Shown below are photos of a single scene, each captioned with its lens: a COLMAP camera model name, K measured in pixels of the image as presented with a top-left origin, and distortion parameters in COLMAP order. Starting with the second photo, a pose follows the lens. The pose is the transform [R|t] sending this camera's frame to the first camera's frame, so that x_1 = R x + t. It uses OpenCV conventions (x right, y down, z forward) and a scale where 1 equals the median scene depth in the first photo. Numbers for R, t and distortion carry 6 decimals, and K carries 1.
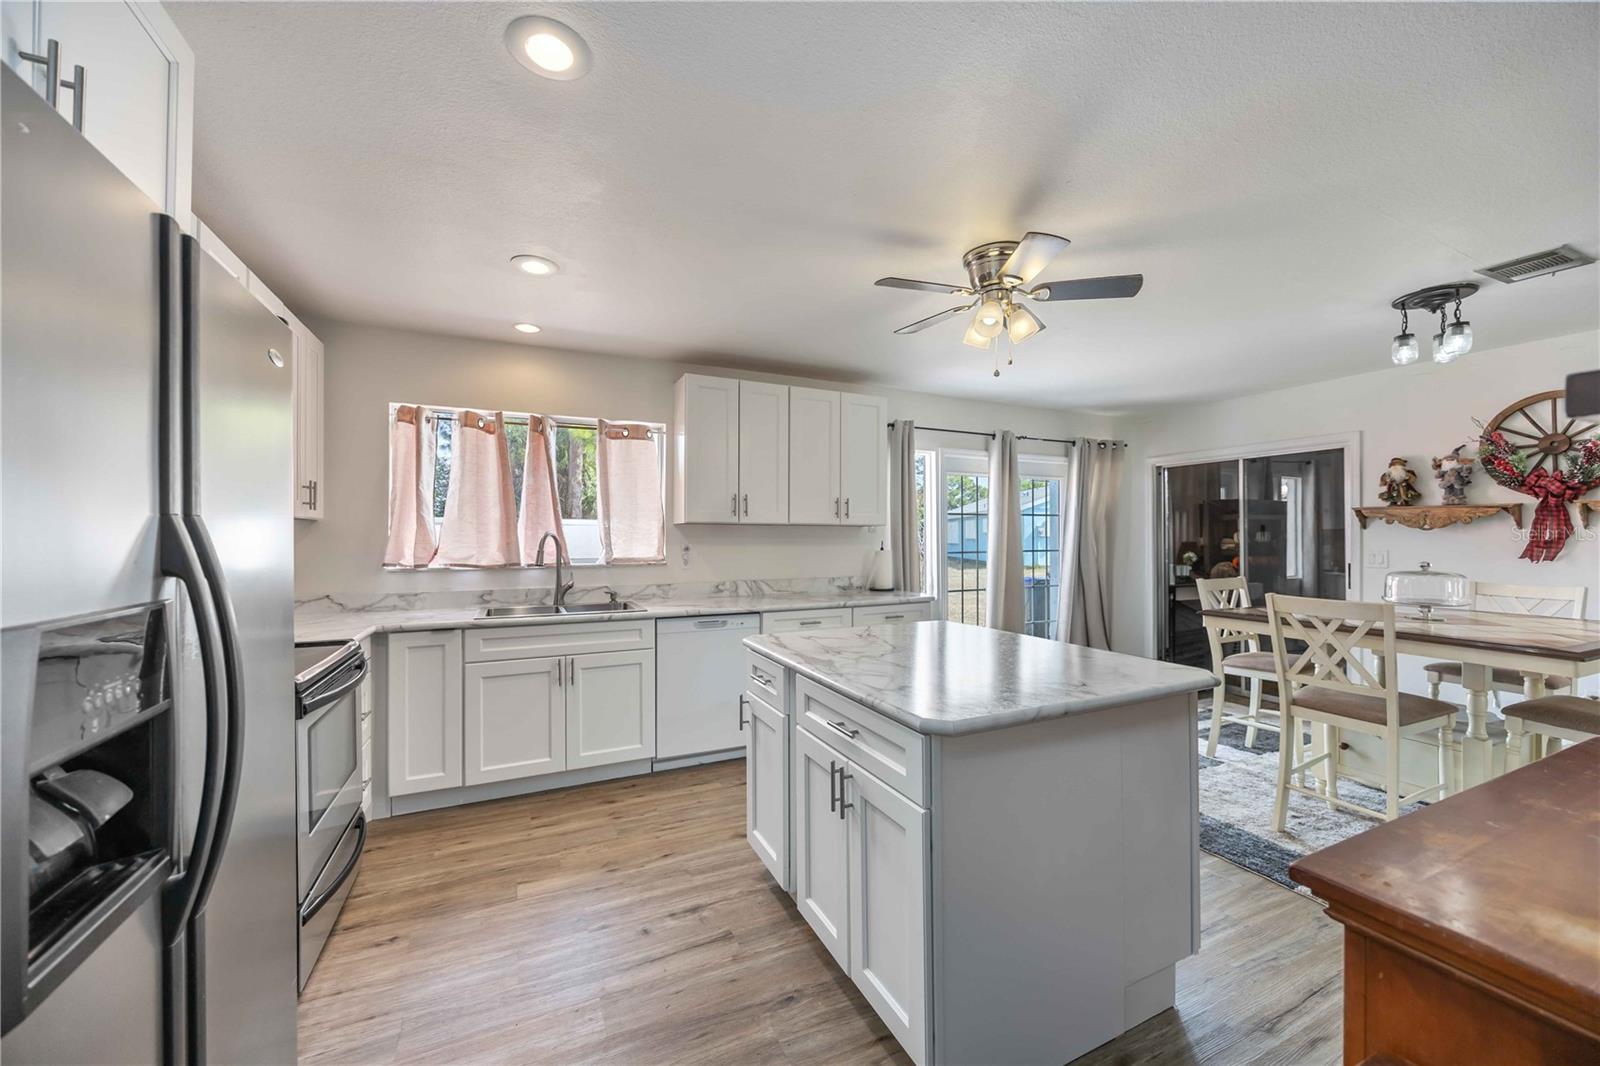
lens RADIAL K [[611.4, 0, 803.5], [0, 611.4, 533.3], [0, 0, 1]] dist [-0.001225, -0.000033]
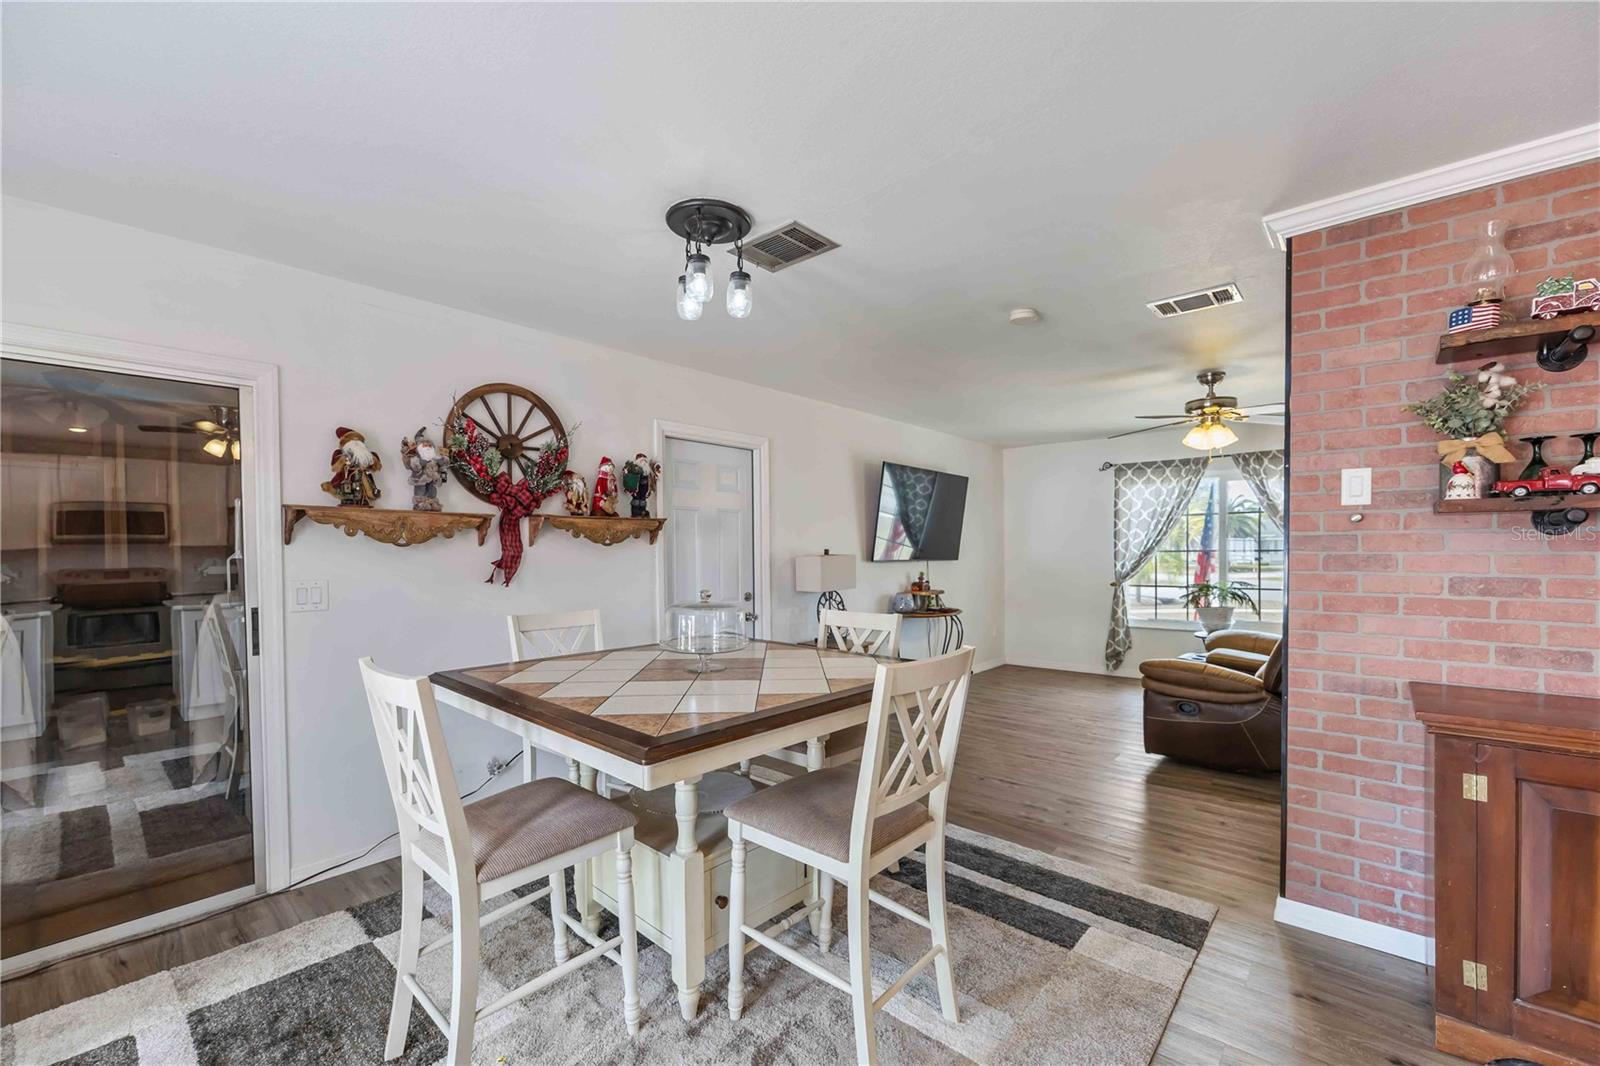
lens RADIAL K [[657.5, 0, 807.5], [0, 657.5, 562.2], [0, 0, 1]] dist [-0.001740, -0.000257]
pose [[-0.400258, -0.013484, 0.916303, 0.223879], [0.002534, 0.999872, 0.015820, 0.001771], [-0.916399, 0.008655, -0.400172, 1.013480]]
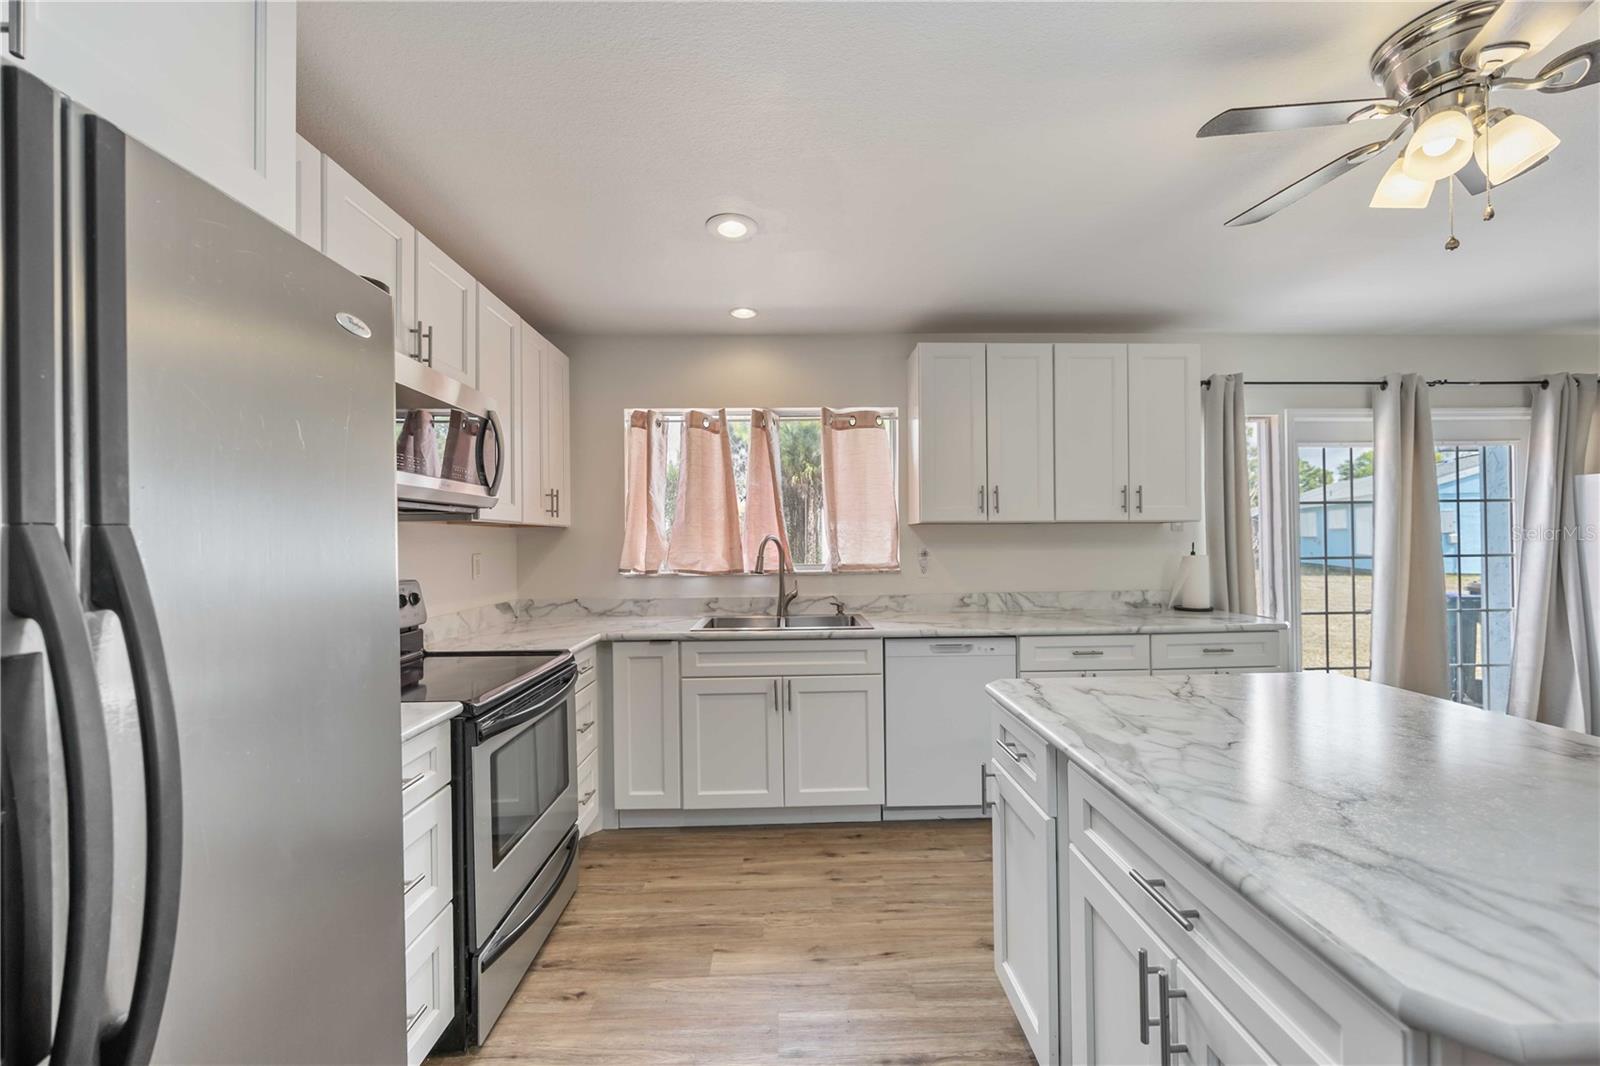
lens RADIAL K [[619.0, 0, 801.9], [0, 619.0, 536.8], [0, 0, 1]] dist [-0.002242, -0.000227]
pose [[0.915357, -0.010430, -0.402507, -0.002533], [0.012164, 0.999924, 0.001751, -0.001695], [0.402458, -0.006499, 0.915415, 0.180955]]
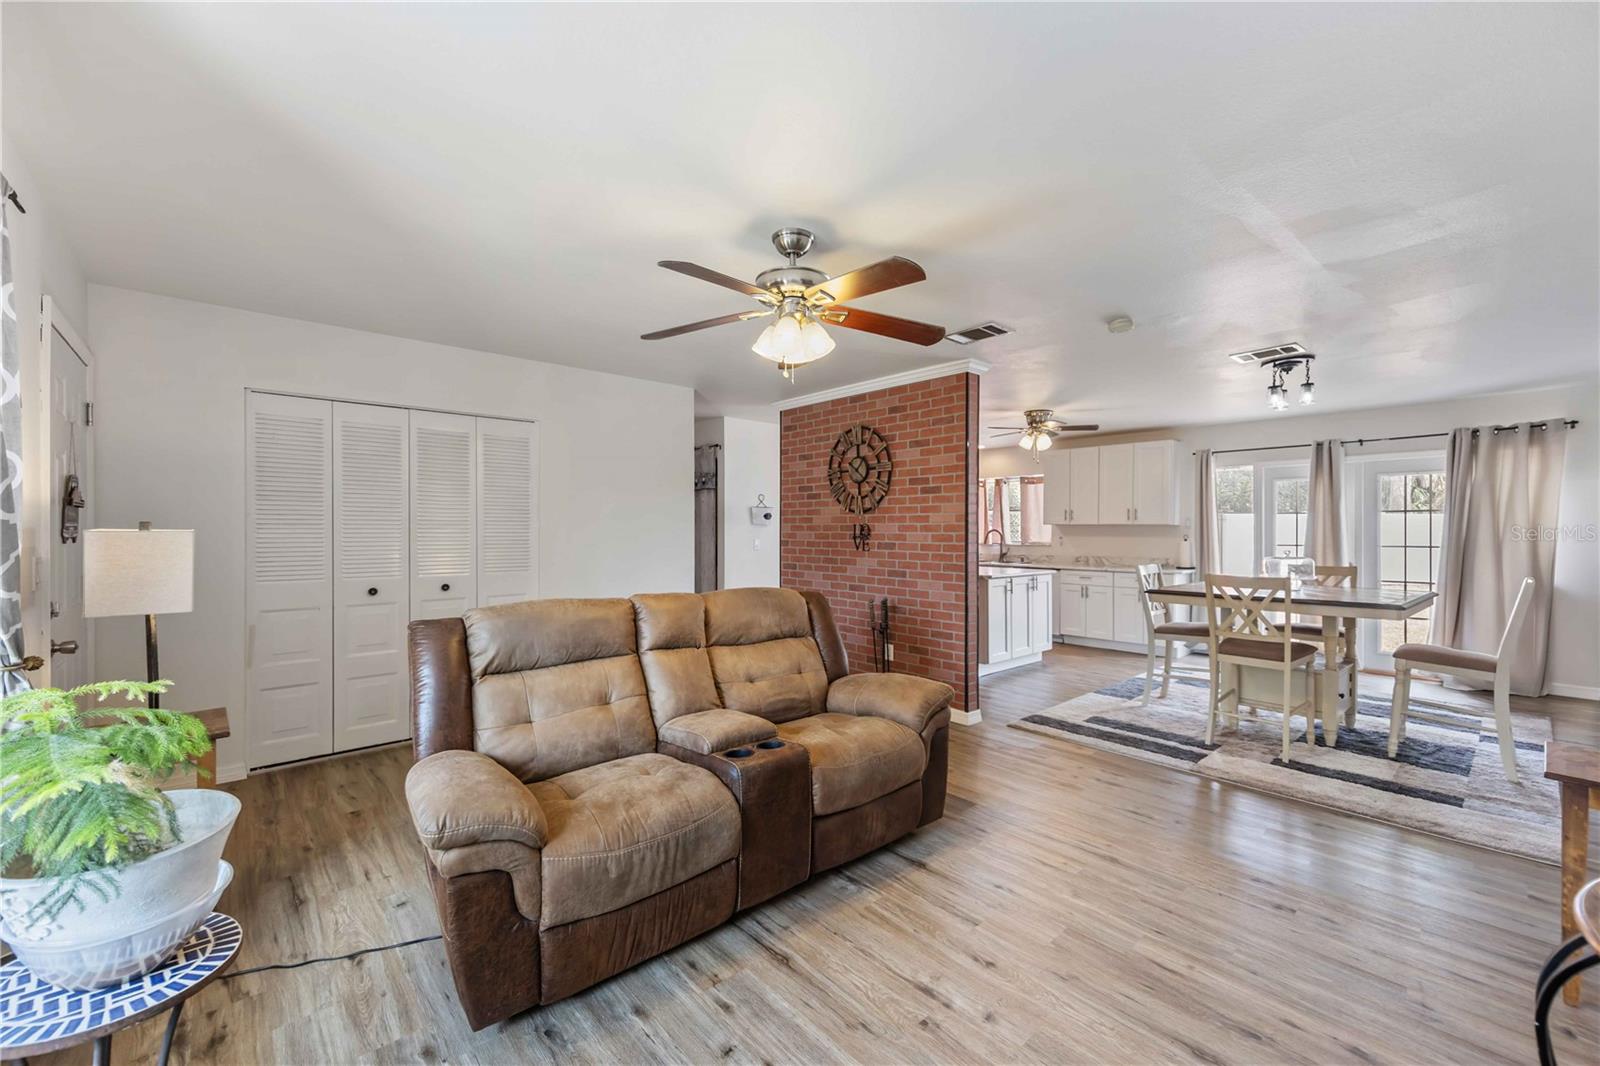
lens RADIAL K [[644.2, 0, 803.8], [0, 644.2, 532.0], [0, 0, 1]] dist [-0.001121, -0.000082]
pose [[0.285639, 0.002935, -0.958333, 1.798733], [0.002739, 0.999989, 0.003880, -0.003689], [0.958333, -0.003733, 0.285628, -0.419976]]
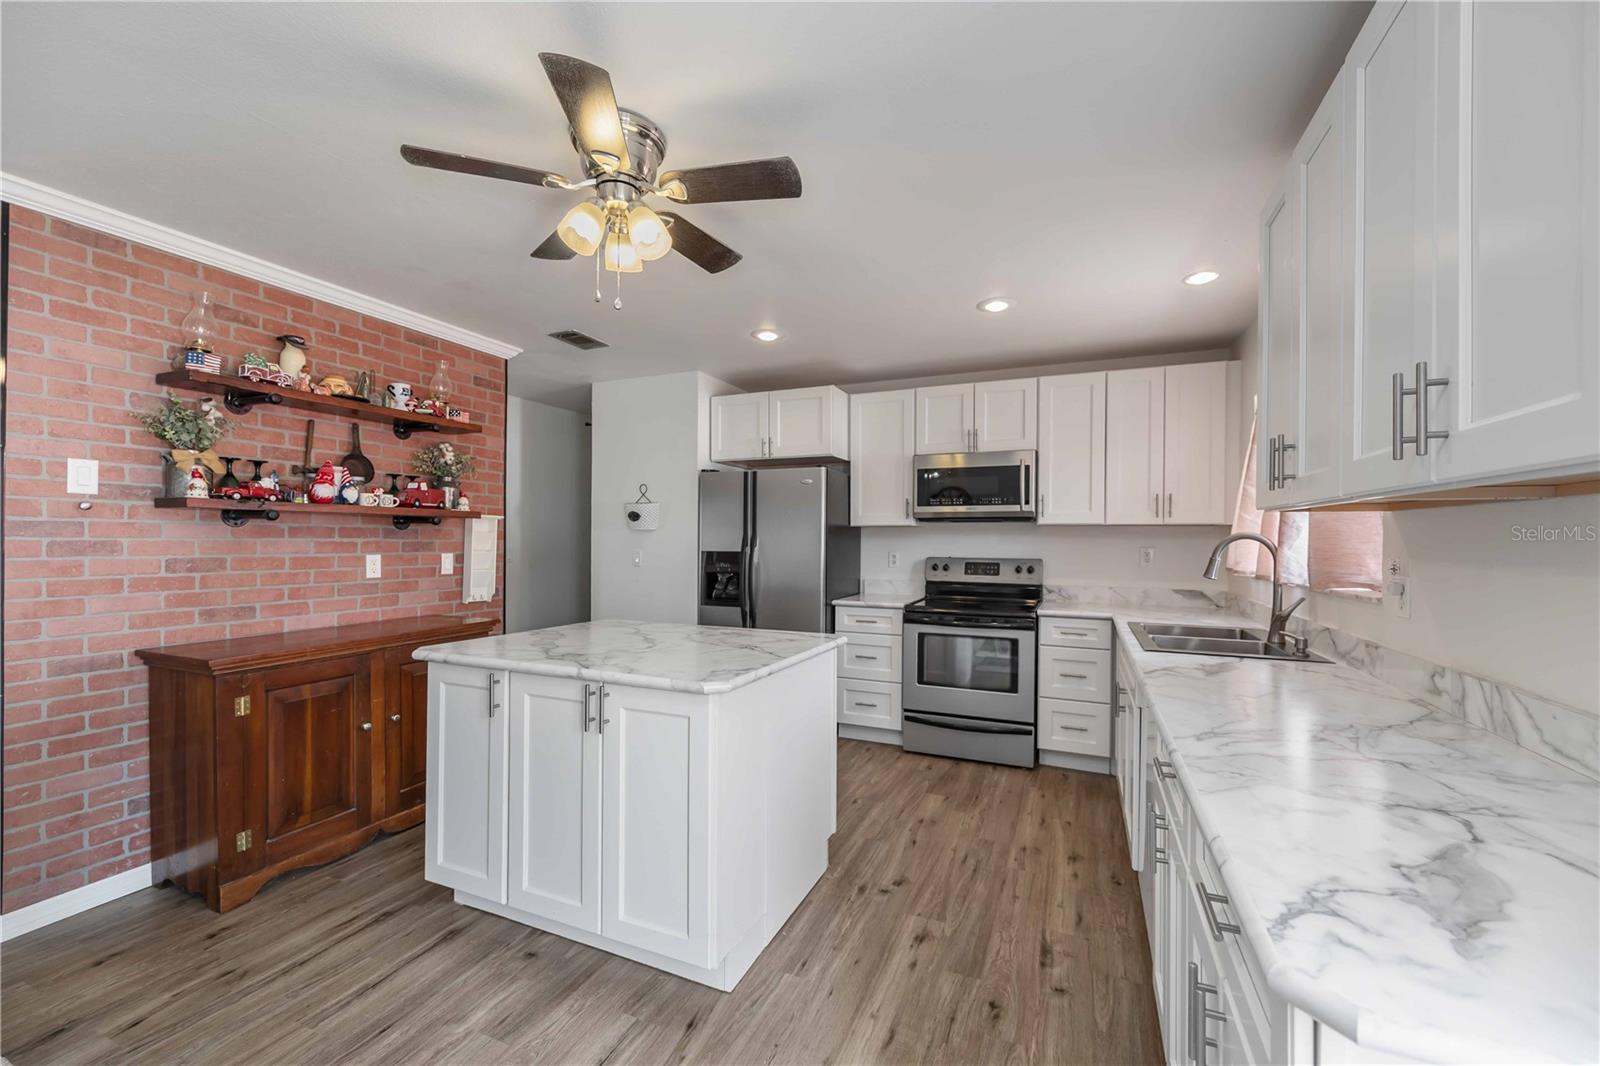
lens RADIAL K [[629.6, 0, 801.9], [0, 629.6, 543.5], [0, 0, 1]] dist [-0.001339, -0.000175]
pose [[-0.749070, 0.002320, -0.662487, 0.469974], [0.000440, 0.999995, 0.003004, 0.007196], [0.662491, 0.001959, -0.749067, 1.242265]]
